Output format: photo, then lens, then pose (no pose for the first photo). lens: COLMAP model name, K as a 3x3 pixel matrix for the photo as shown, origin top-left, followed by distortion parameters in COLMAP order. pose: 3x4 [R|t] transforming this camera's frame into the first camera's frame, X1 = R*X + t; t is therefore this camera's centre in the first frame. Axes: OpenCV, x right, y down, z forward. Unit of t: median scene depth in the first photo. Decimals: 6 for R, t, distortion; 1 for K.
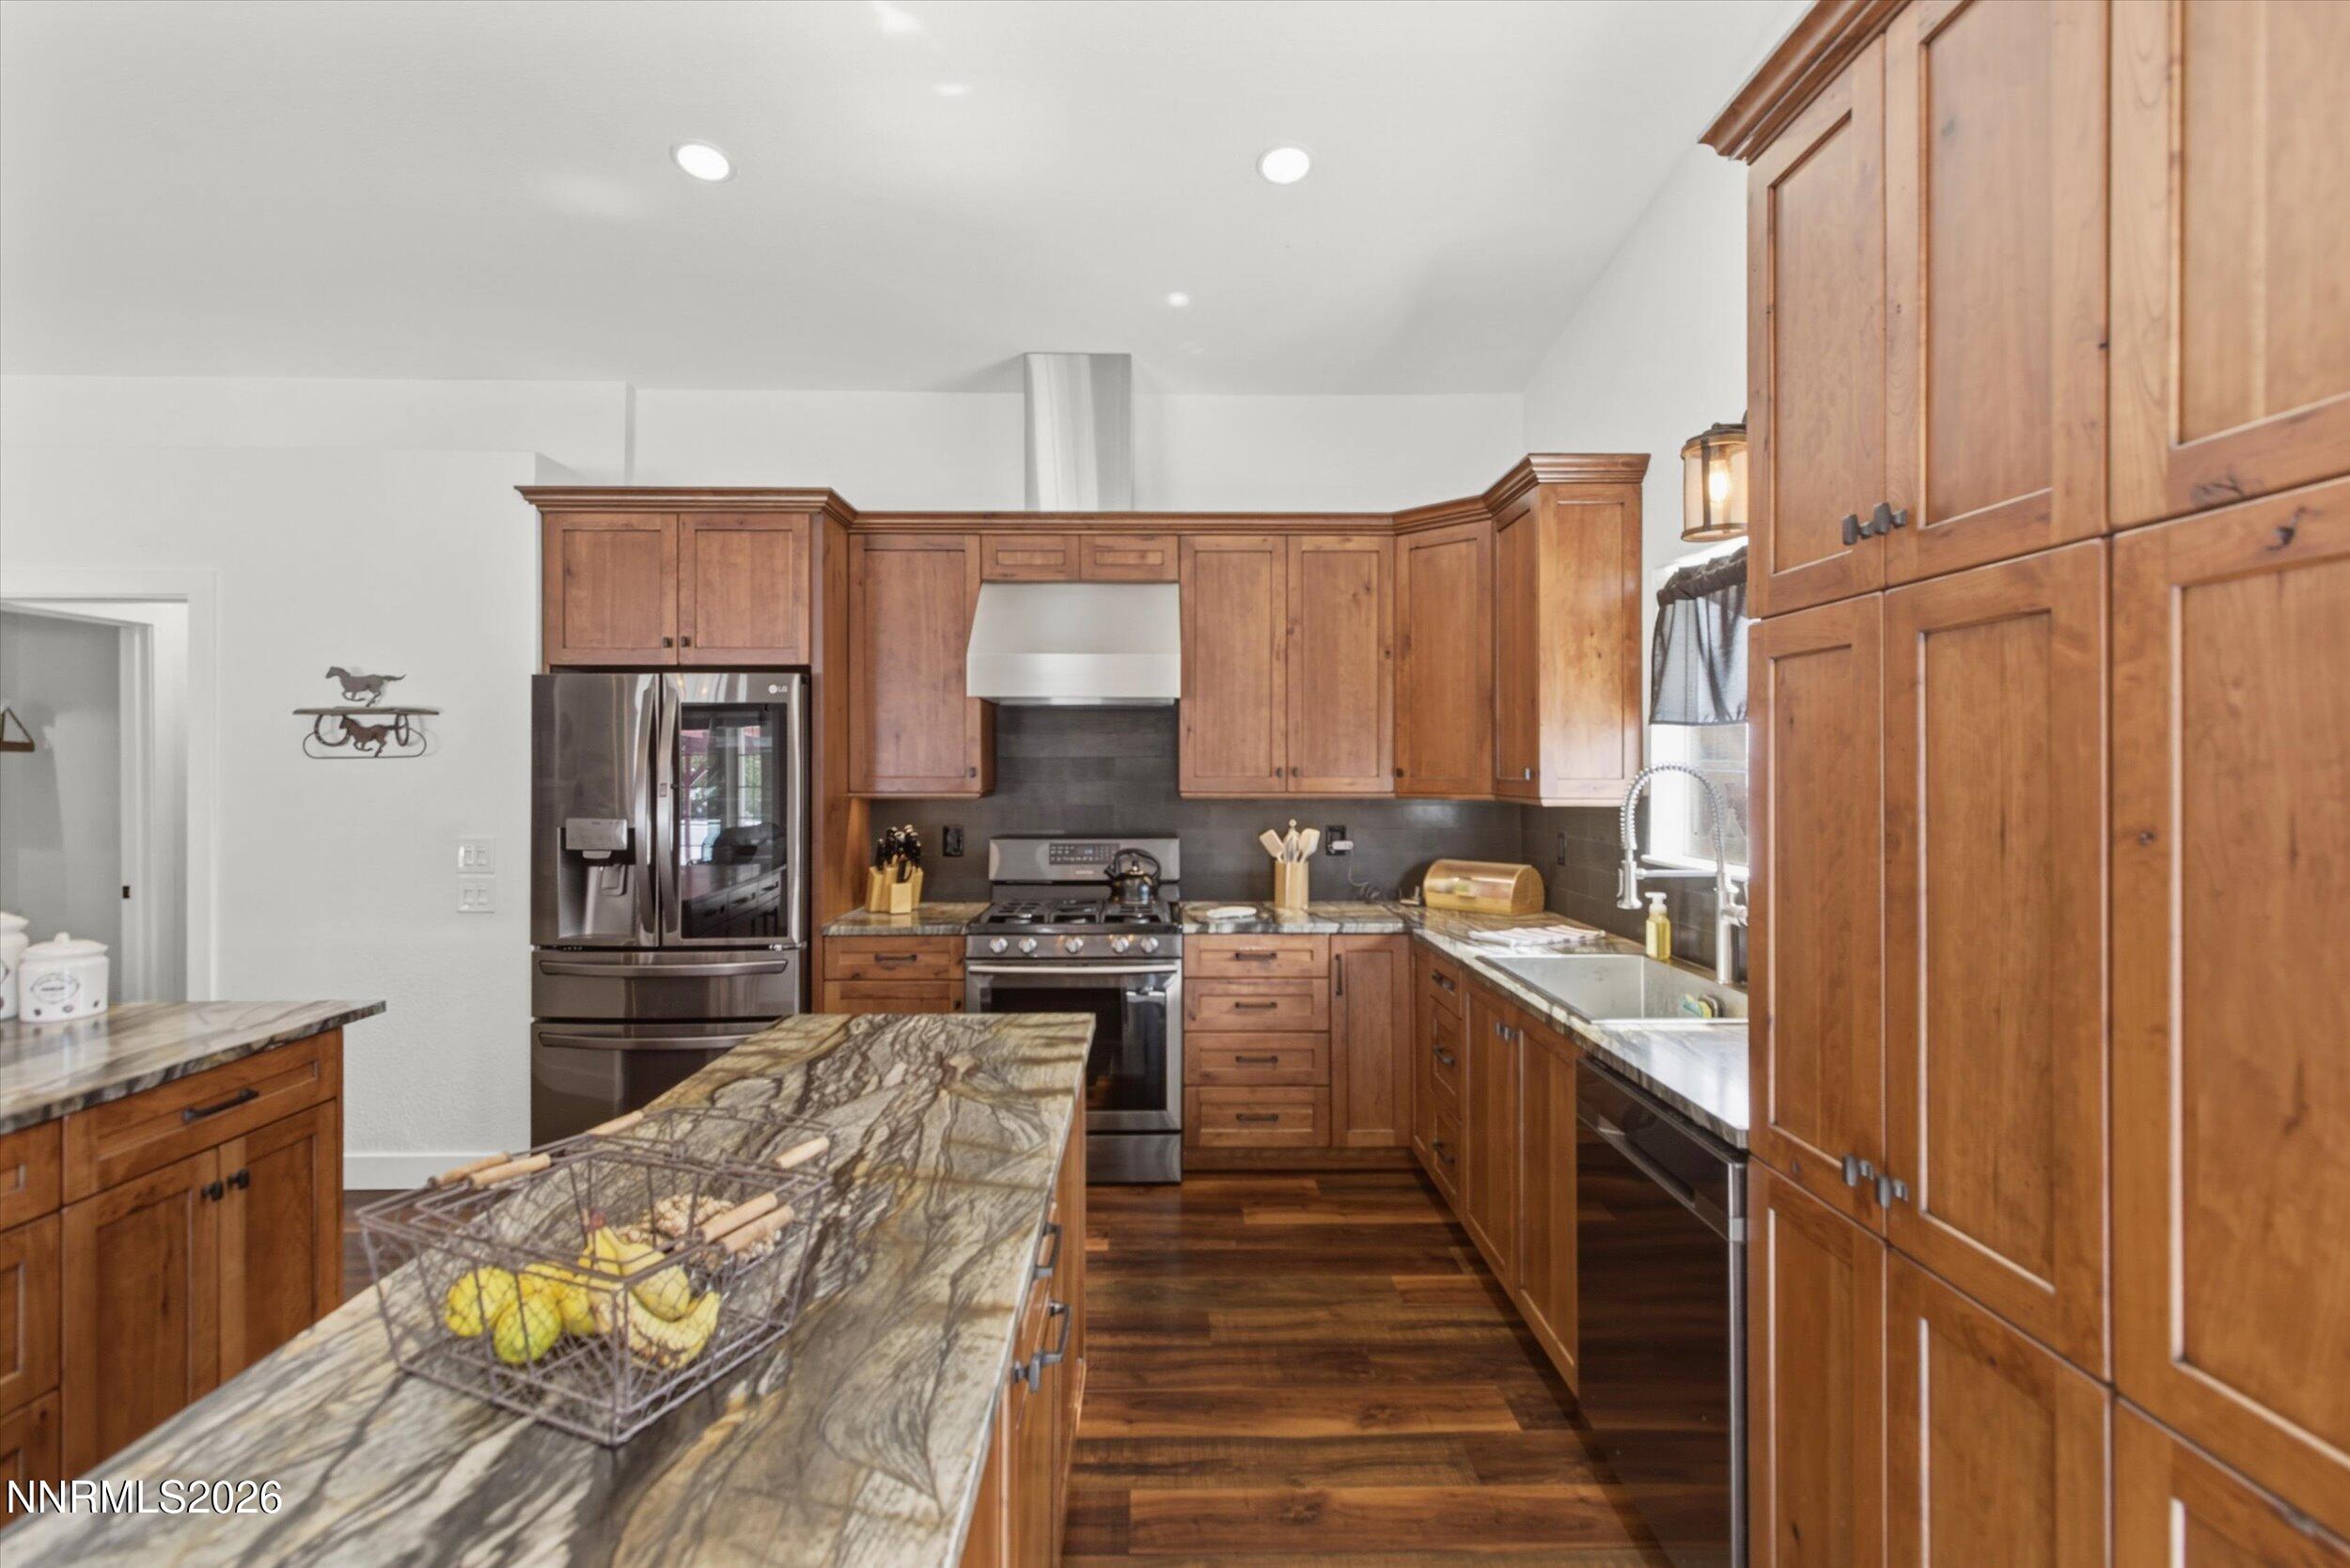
lens RADIAL K [[1050.6, 0, 1174.8], [0, 1050.6, 774.2], [0, 0, 1]] dist [-0.000651, 0.002405]
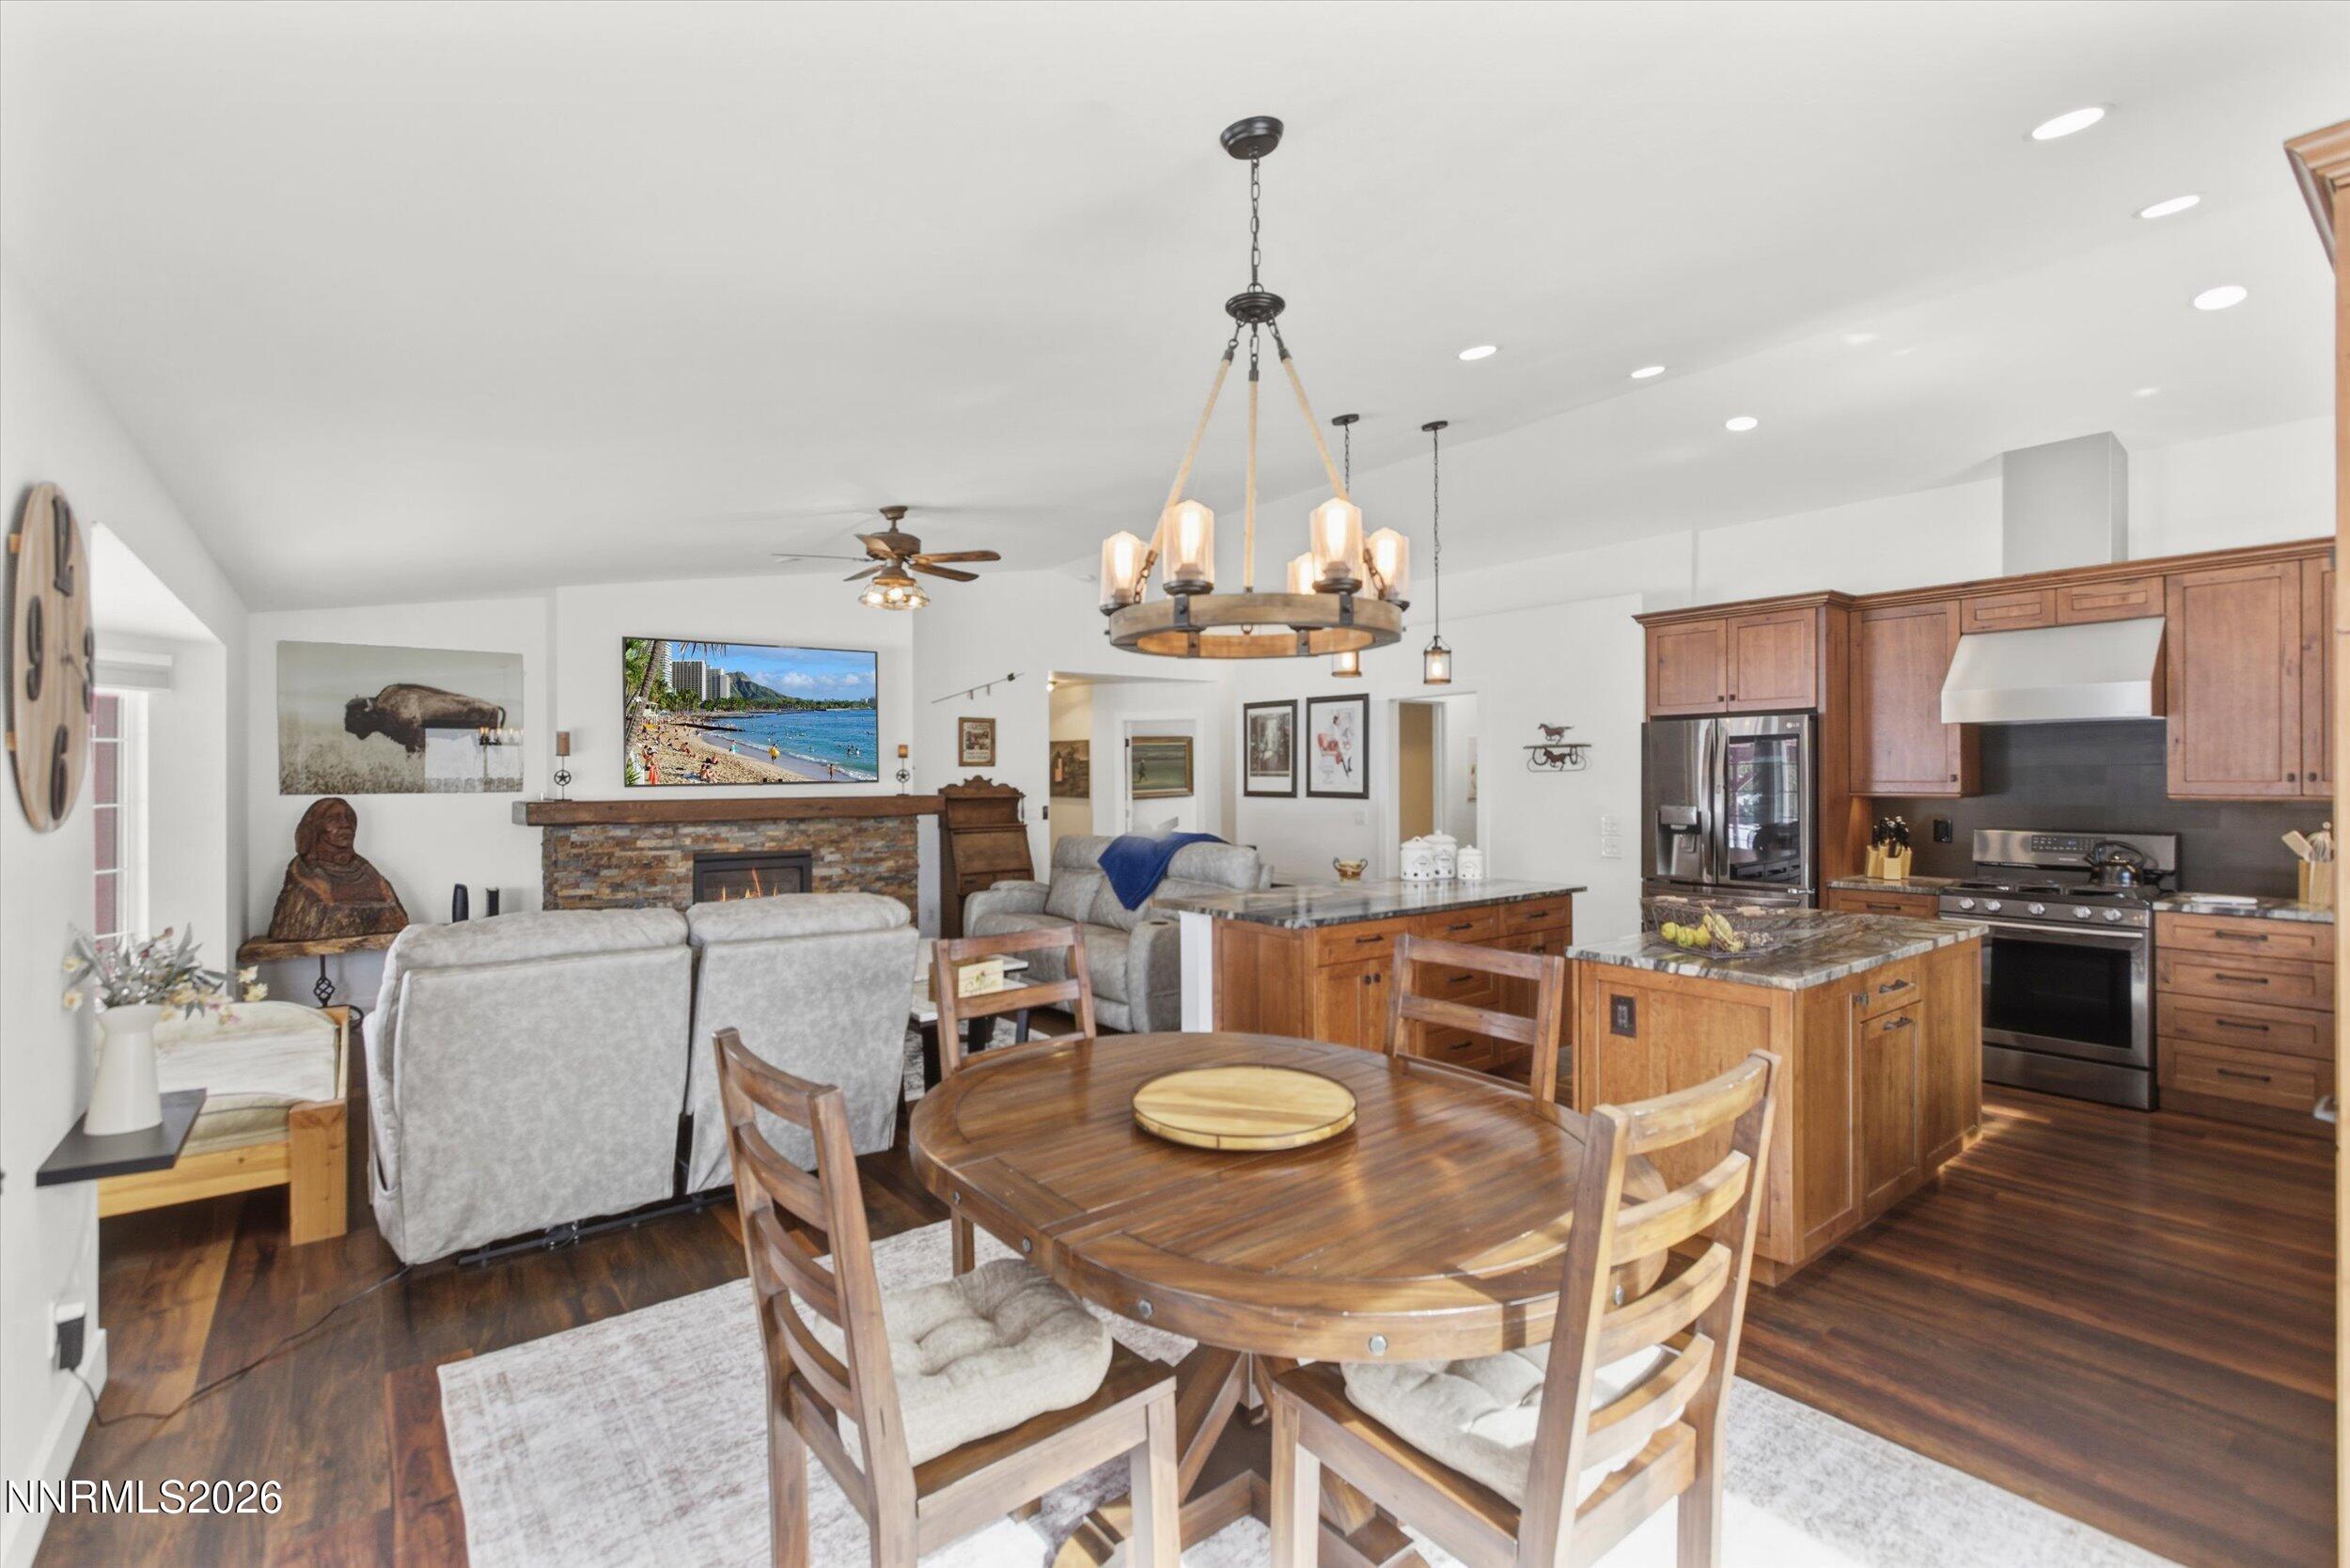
lens RADIAL K [[1050.6, 0, 1163.7], [0, 1050.6, 777.4], [0, 0, 1]] dist [-0.000651, 0.002405]
pose [[0.595171, -0.003363, -0.803592, 0.303106], [0.000774, 0.999993, -0.003612, 0.001629], [0.803599, 0.001528, 0.595169, -0.644222]]
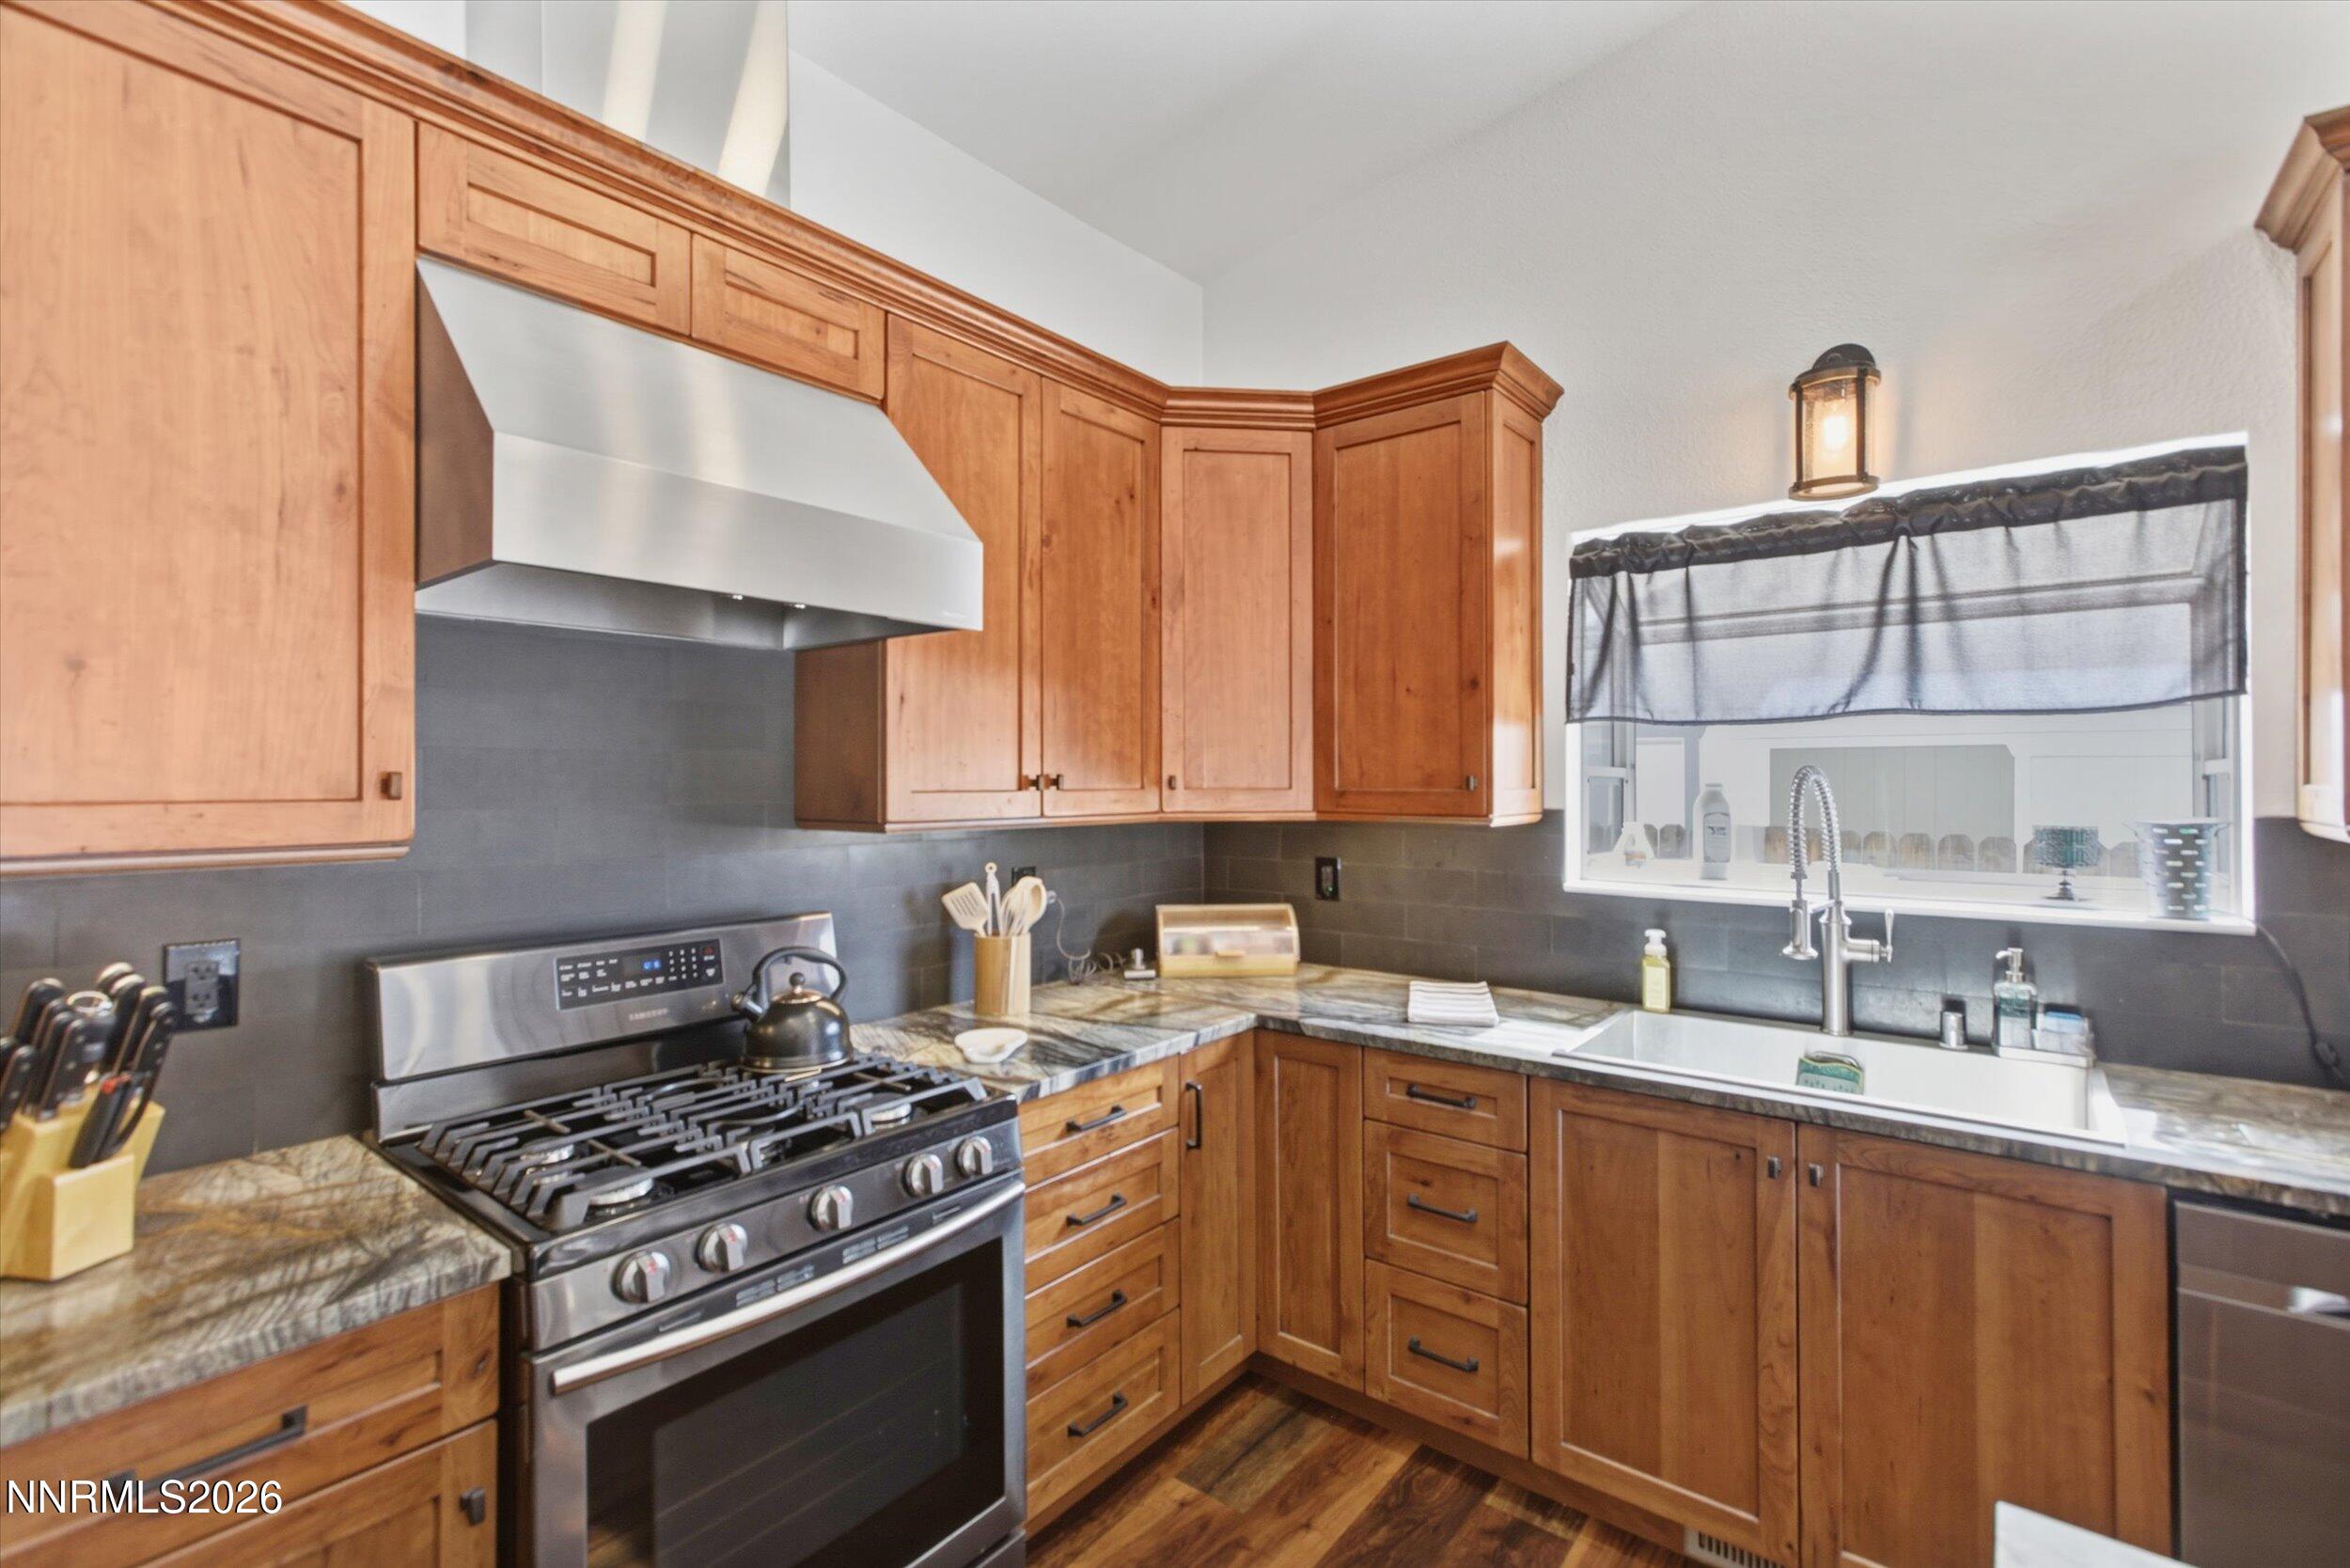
lens RADIAL K [[1050.6, 0, 1168.1], [0, 1050.6, 773.0], [0, 0, 1]] dist [-0.000651, 0.002405]
pose [[0.638010, 0.003145, 0.770021, -0.317585], [0.005544, 0.999947, -0.008677, -0.001764], [-0.770008, 0.009805, 0.637959, 0.620405]]
